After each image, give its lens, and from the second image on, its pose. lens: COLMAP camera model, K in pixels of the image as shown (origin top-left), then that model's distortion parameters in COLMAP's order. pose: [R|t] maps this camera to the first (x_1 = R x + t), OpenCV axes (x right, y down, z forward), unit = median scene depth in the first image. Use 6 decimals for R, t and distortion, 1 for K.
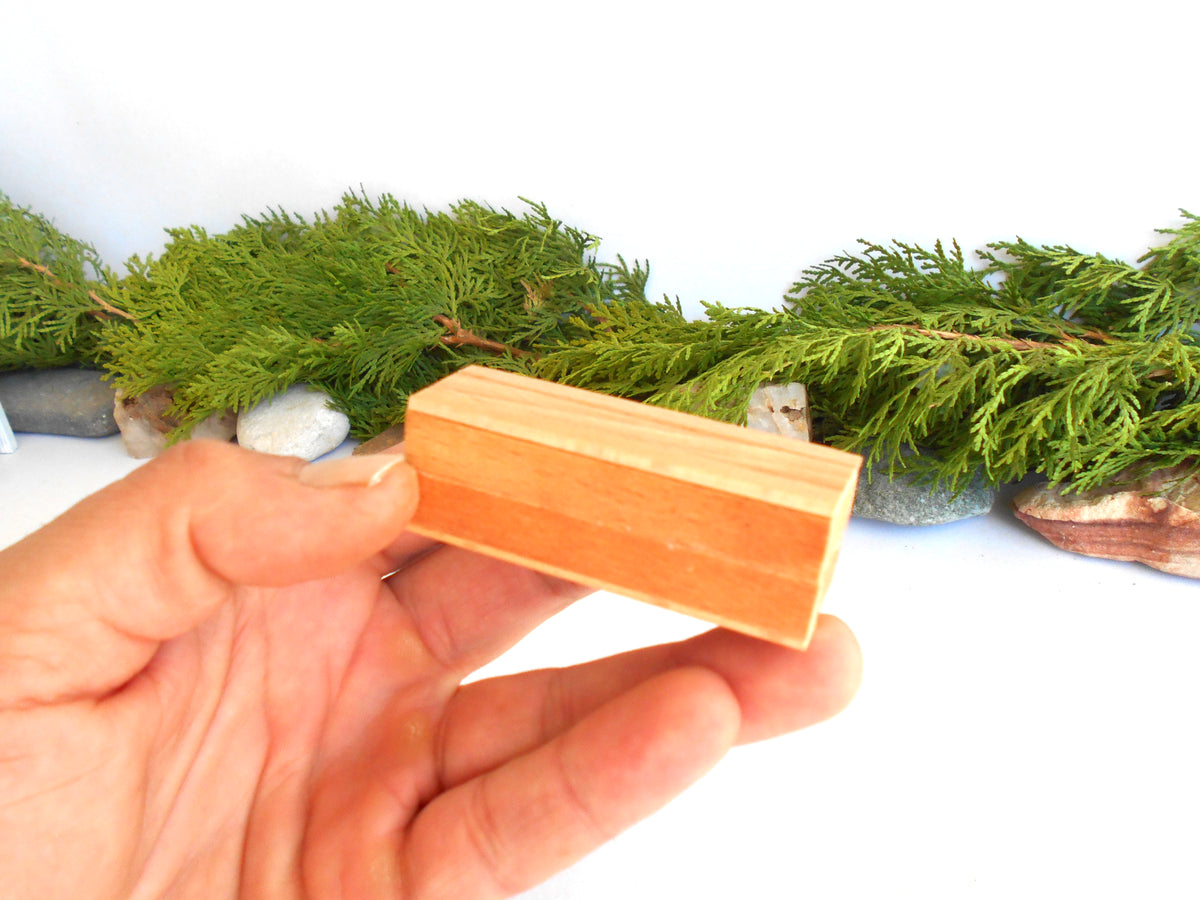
lens RADIAL K [[1042.1, 0, 605.0], [0, 1042.1, 446.8], [0, 0, 1]] dist [-0.015111, 0.016645]
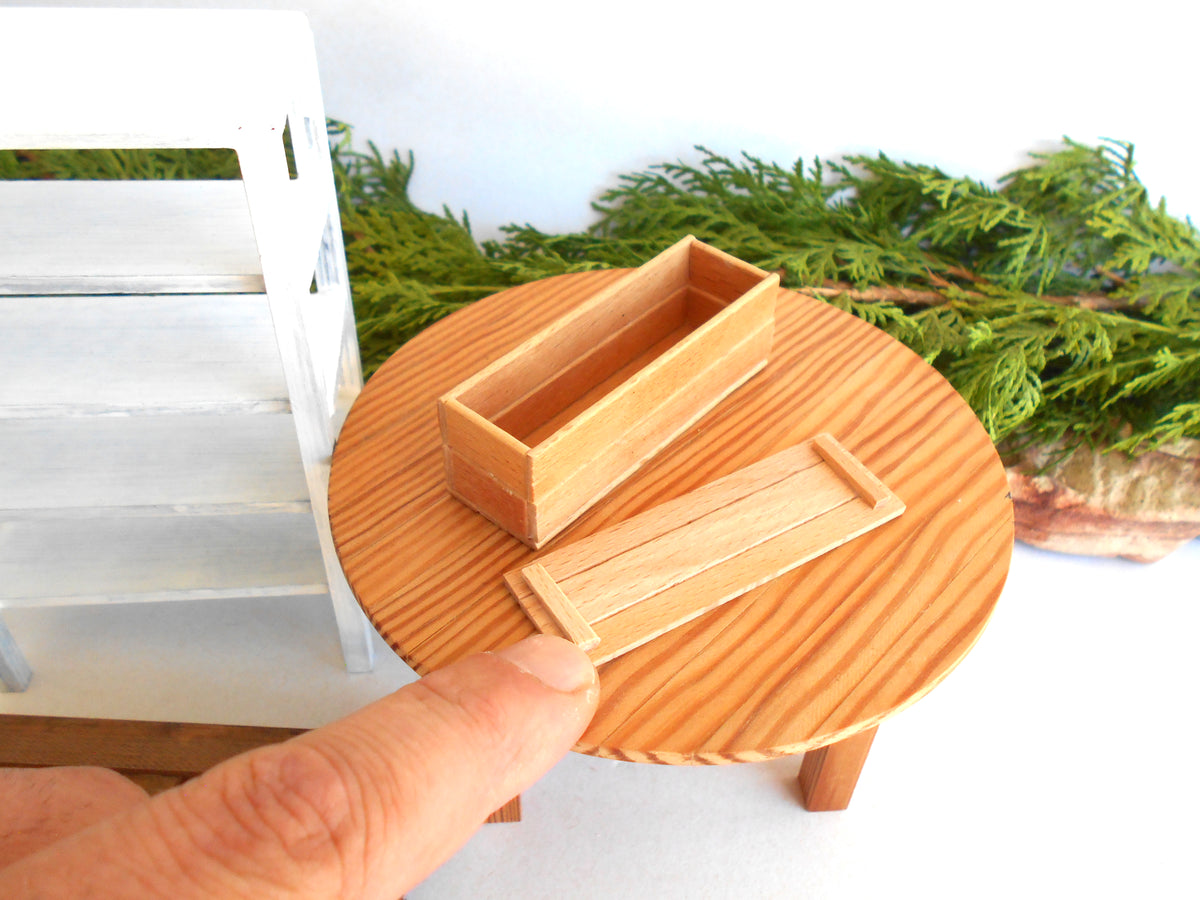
lens RADIAL K [[1042.1, 0, 603.4], [0, 1042.1, 446.3], [0, 0, 1]] dist [-0.015111, 0.016645]
pose [[0.936618, -0.106246, 0.333853, -0.120760], [0.020525, 0.967912, 0.250449, -0.184375], [-0.349750, -0.227723, 0.908745, 0.252088]]
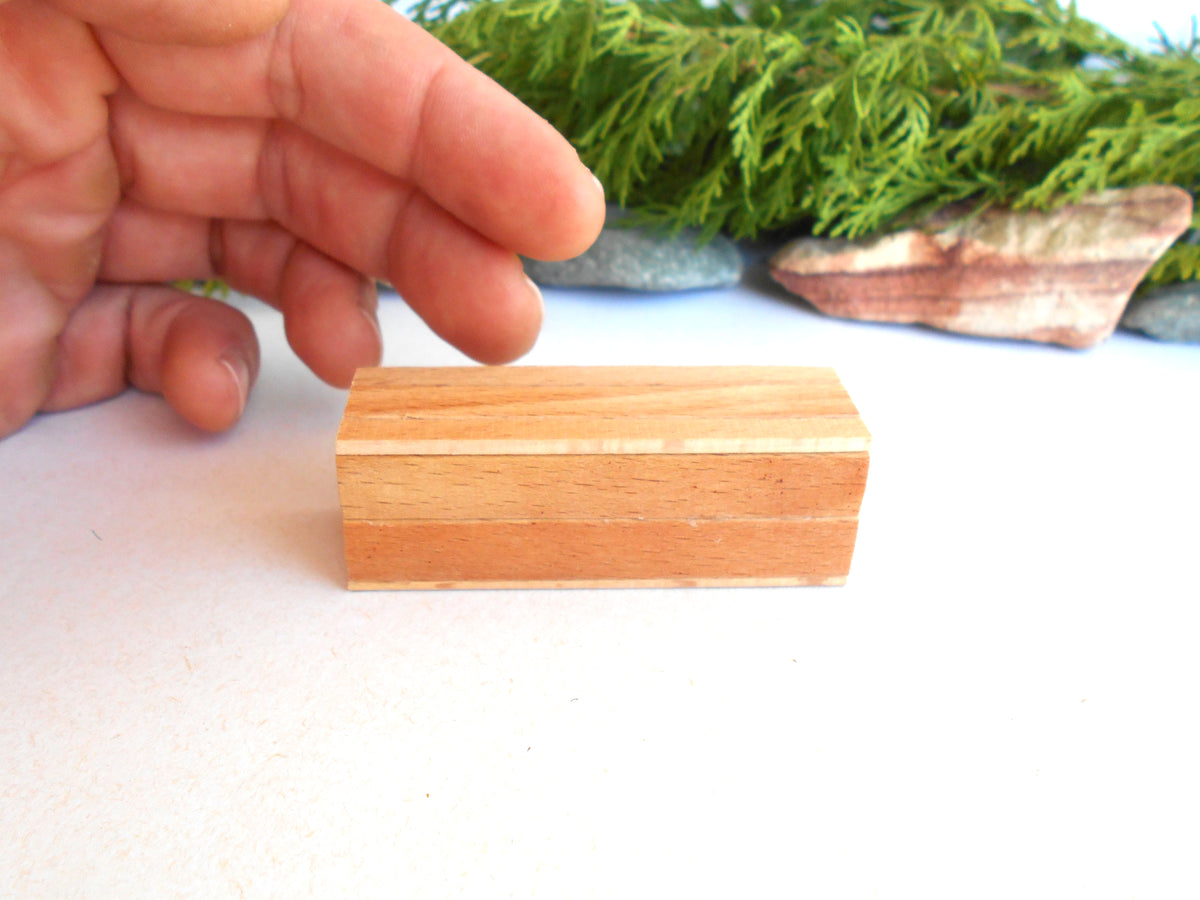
lens RADIAL K [[1042.1, 0, 606.5], [0, 1042.1, 445.9], [0, 0, 1]] dist [-0.015111, 0.016645]
pose [[0.952423, -0.000503, 0.304780, 0.036203], [0.004689, 0.999904, -0.013001, 0.185941], [-0.304744, 0.013812, 0.952334, 0.274442]]
